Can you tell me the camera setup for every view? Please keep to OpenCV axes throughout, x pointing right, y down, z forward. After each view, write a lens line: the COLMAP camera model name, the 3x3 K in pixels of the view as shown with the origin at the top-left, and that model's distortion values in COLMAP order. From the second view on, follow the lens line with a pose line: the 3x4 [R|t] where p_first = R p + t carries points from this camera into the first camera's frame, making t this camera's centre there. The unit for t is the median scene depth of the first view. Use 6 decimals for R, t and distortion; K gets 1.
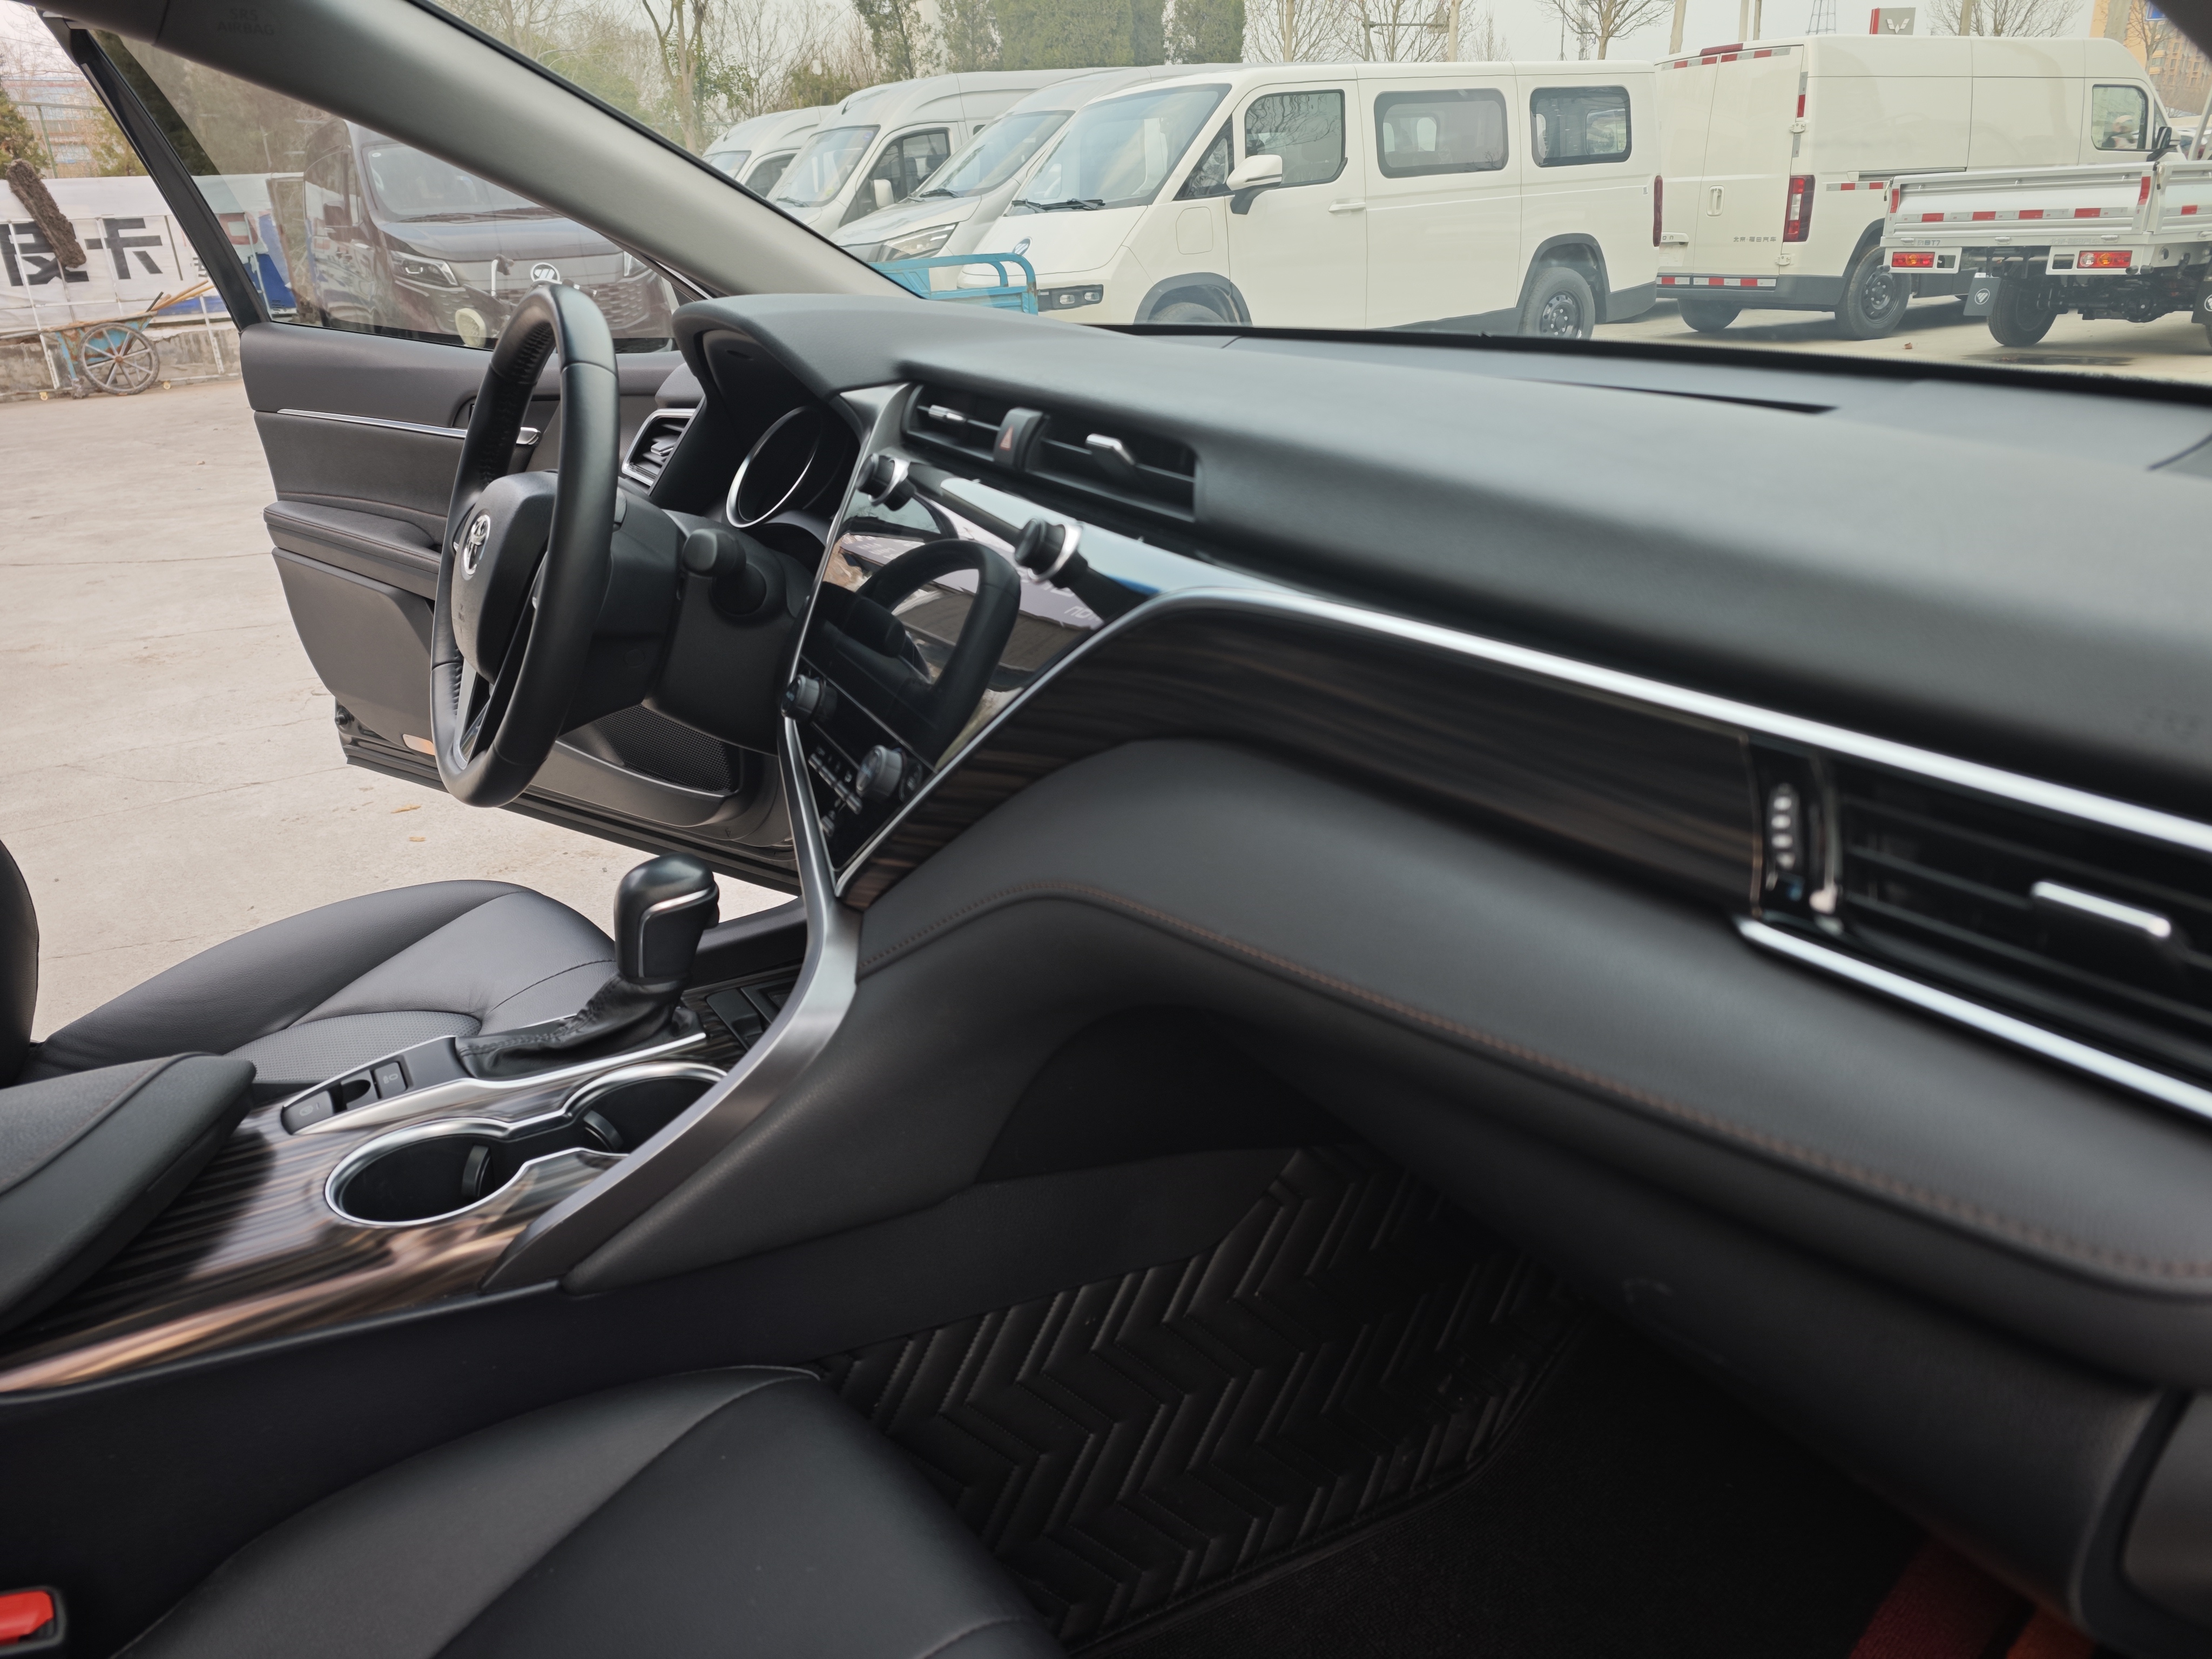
lens RADIAL K [[1516.1, 0, 1106.0], [0, 1516.1, 829.5], [0, 0, 1]] dist [-0.004564, -0.004021]
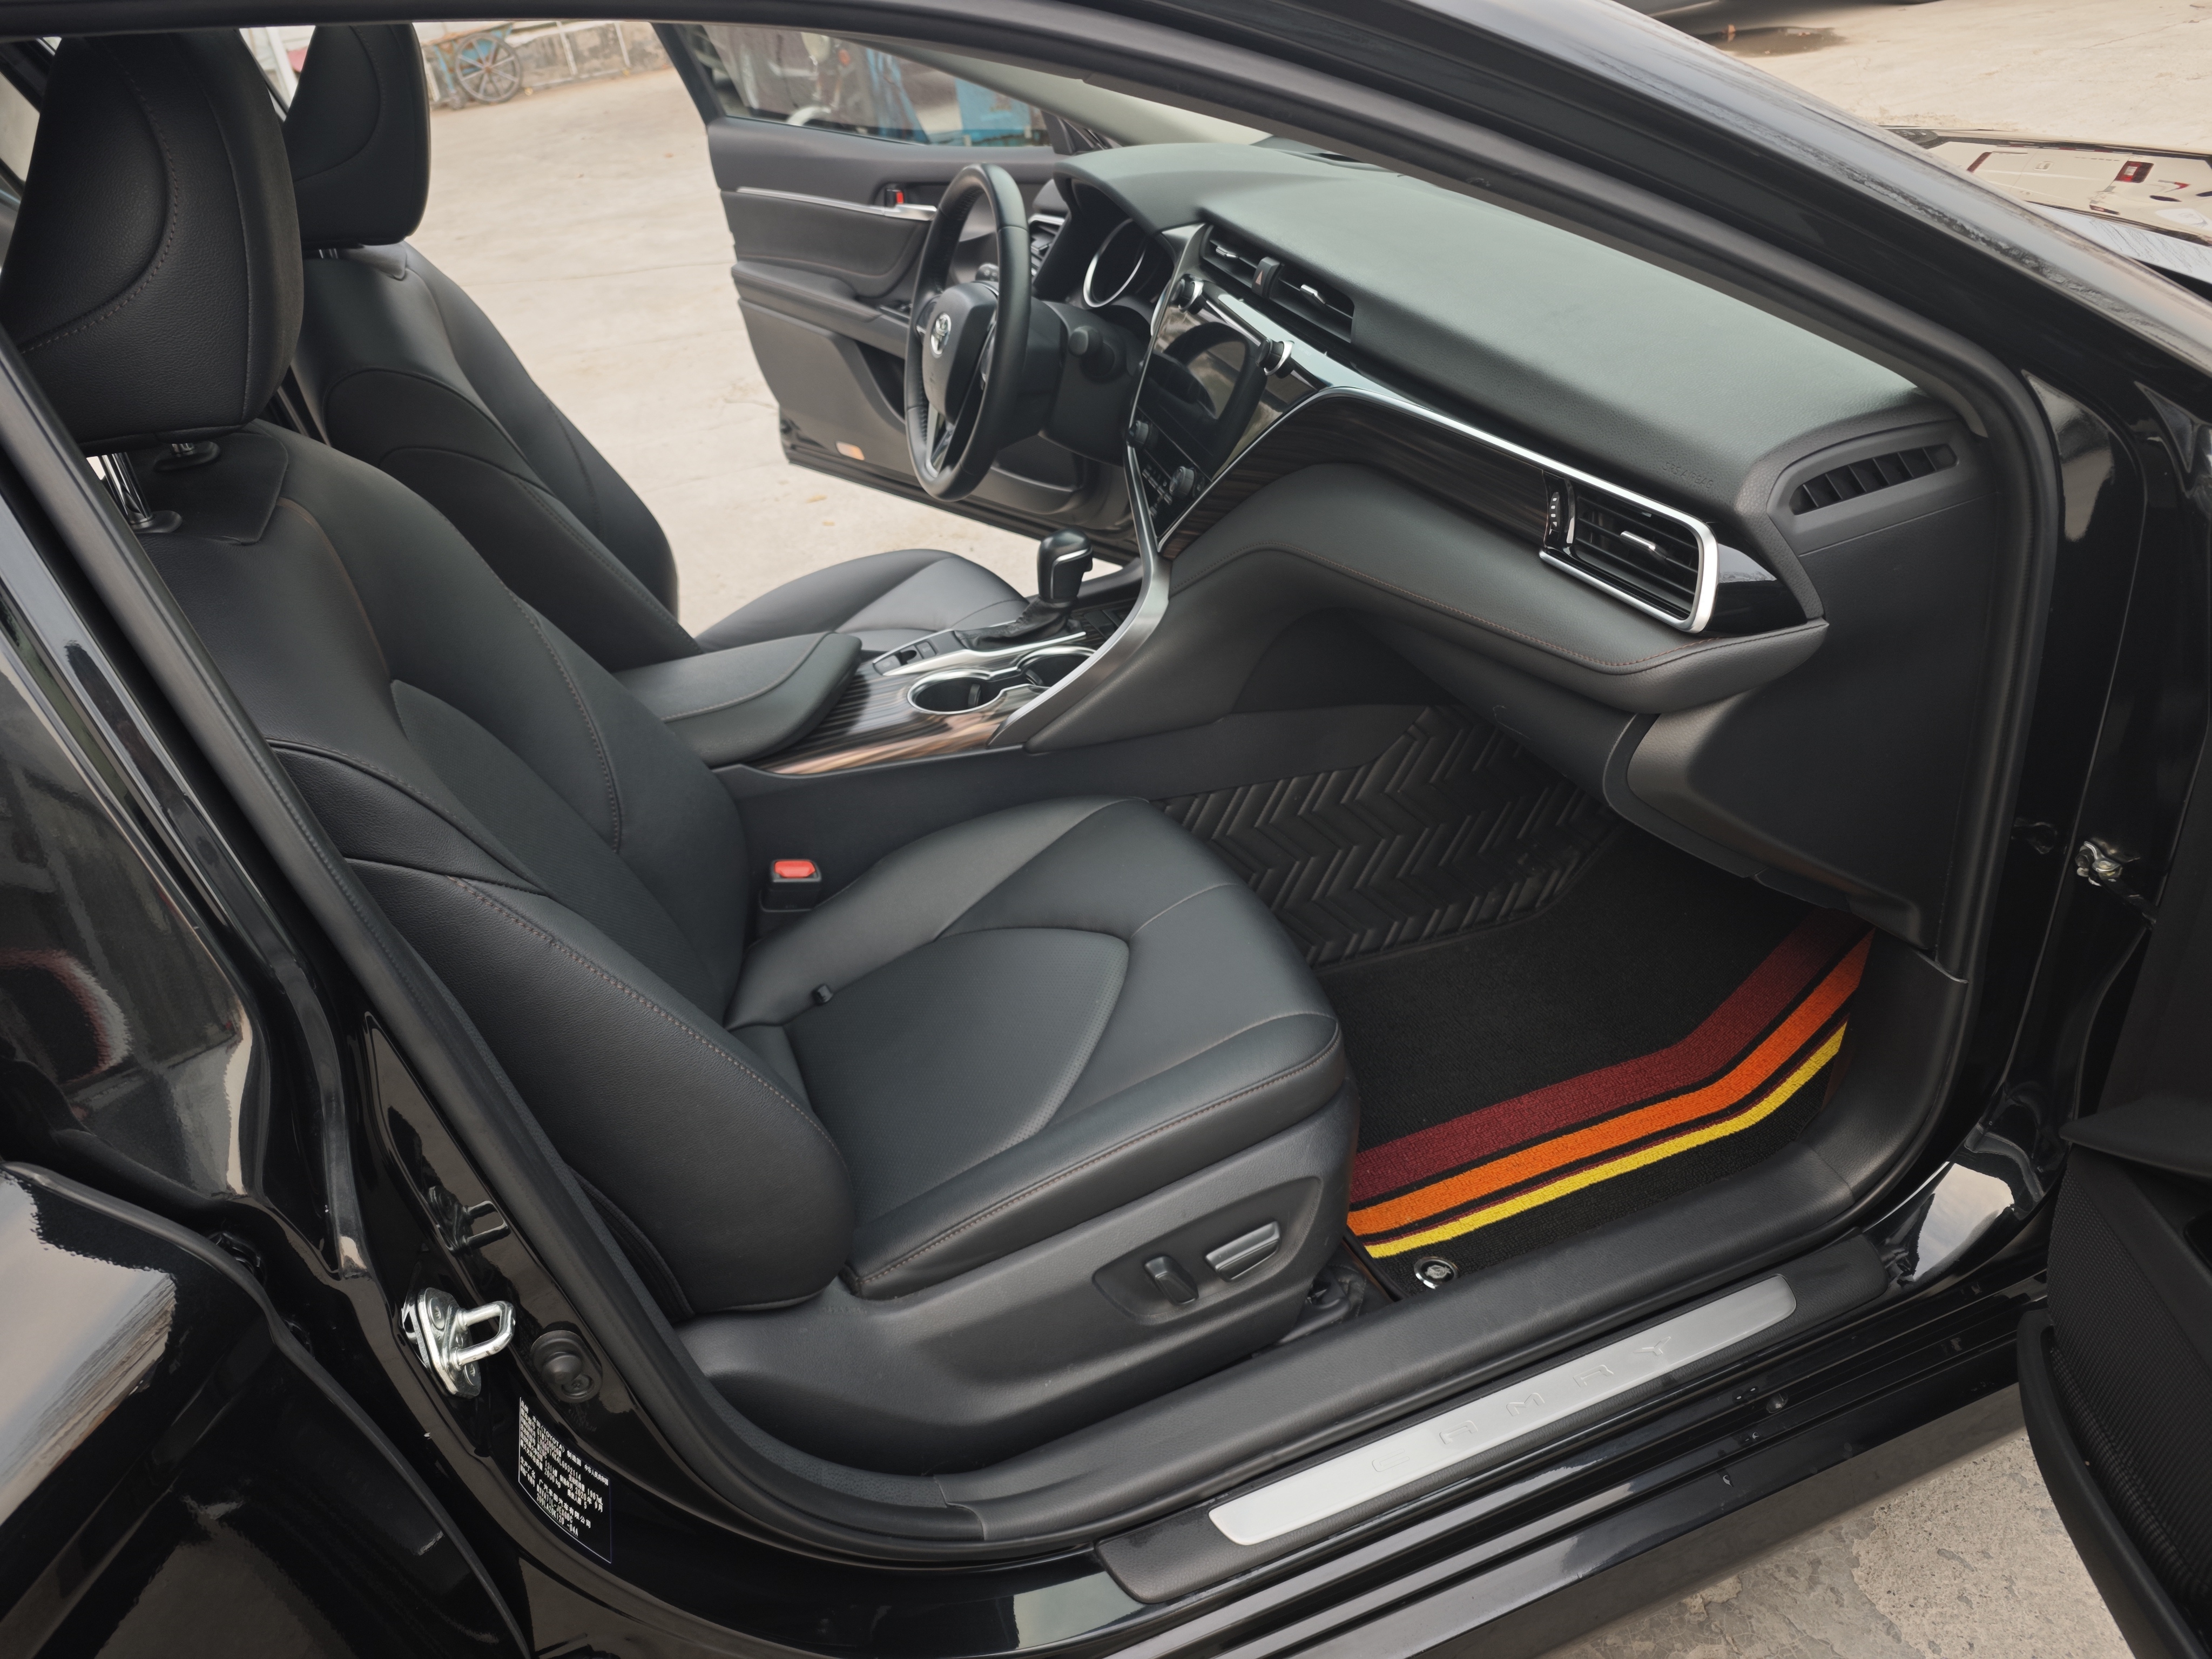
lens RADIAL K [[1501.7, 0, 1109.4], [0, 1501.7, 789.3], [0, 0, 1]] dist [0.093818, -0.203055]
pose [[0.979743, 0.036018, -0.196995, 0.075801], [-0.000568, 0.984189, 0.177121, 0.003150], [0.200260, -0.173421, 0.964272, -0.464996]]
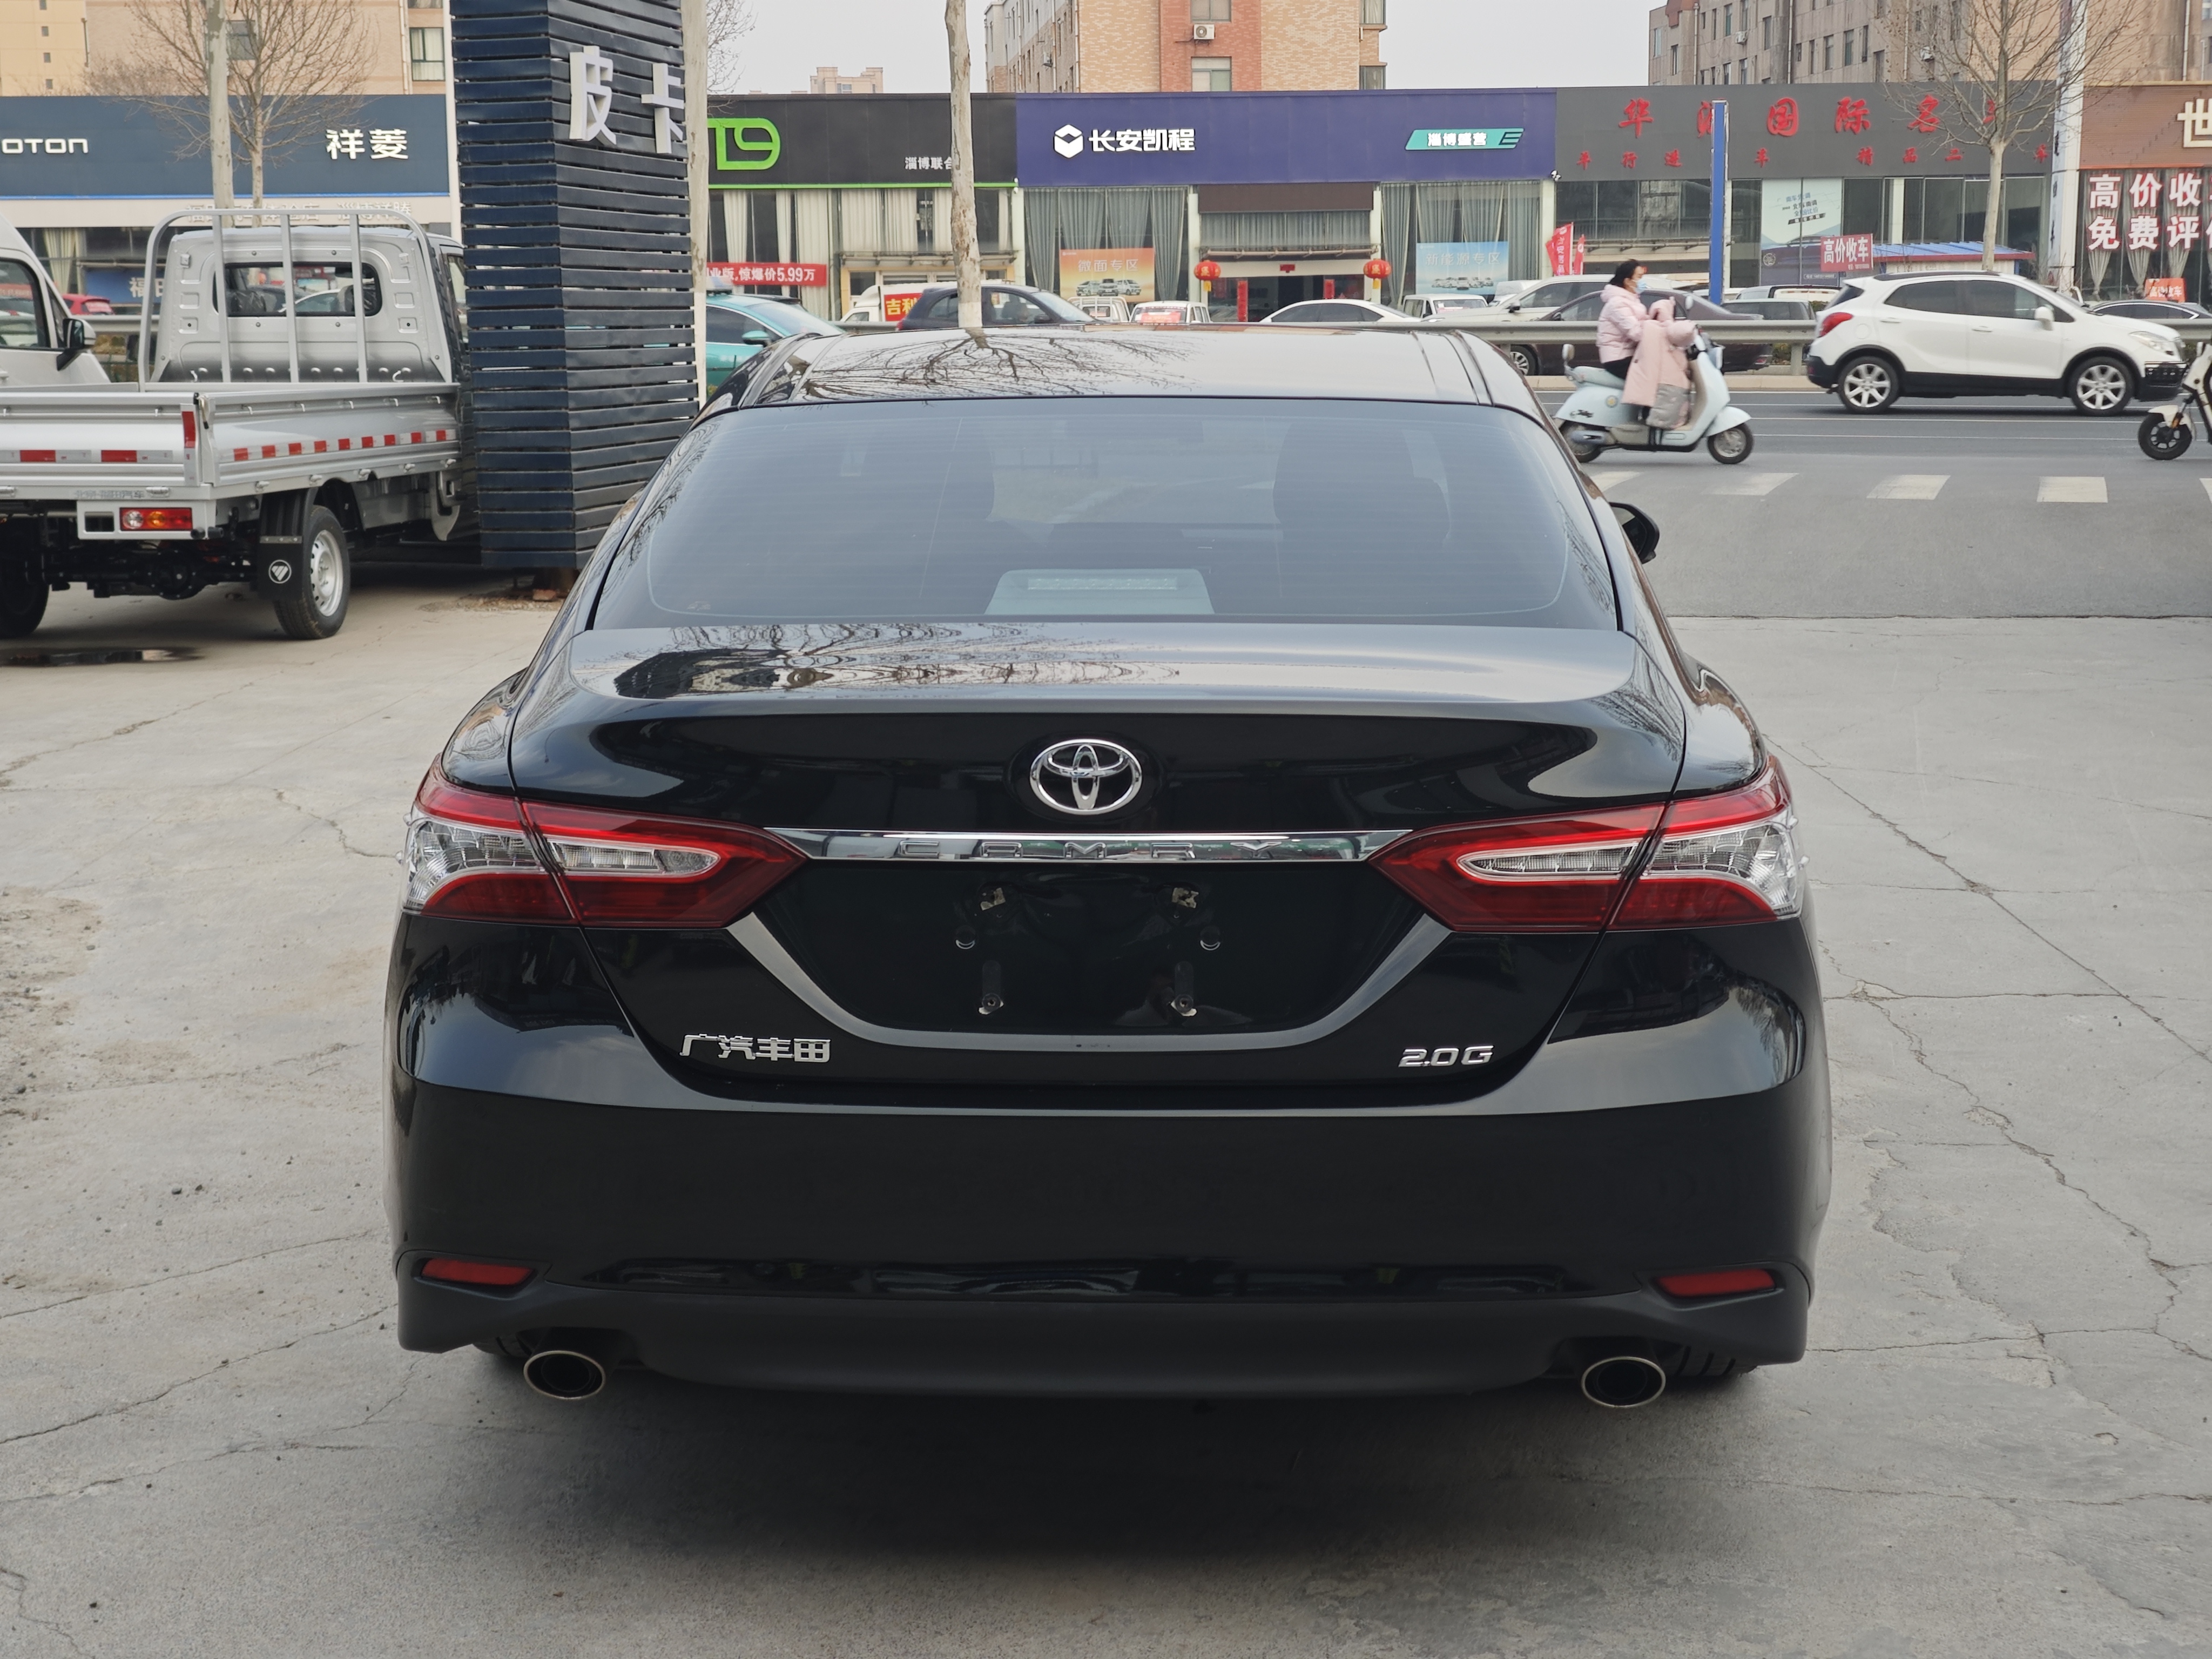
lens RADIAL K [[2983.7, 0, 1106.0], [0, 2983.7, 829.5], [0, 0, 1]] dist [0.131293, -0.376872]
pose [[0.552569, -0.099845, 0.827465, -1.704112], [0.291599, 0.953214, -0.079707, 0.017704], [-0.780793, 0.285332, 0.555831, -0.551634]]
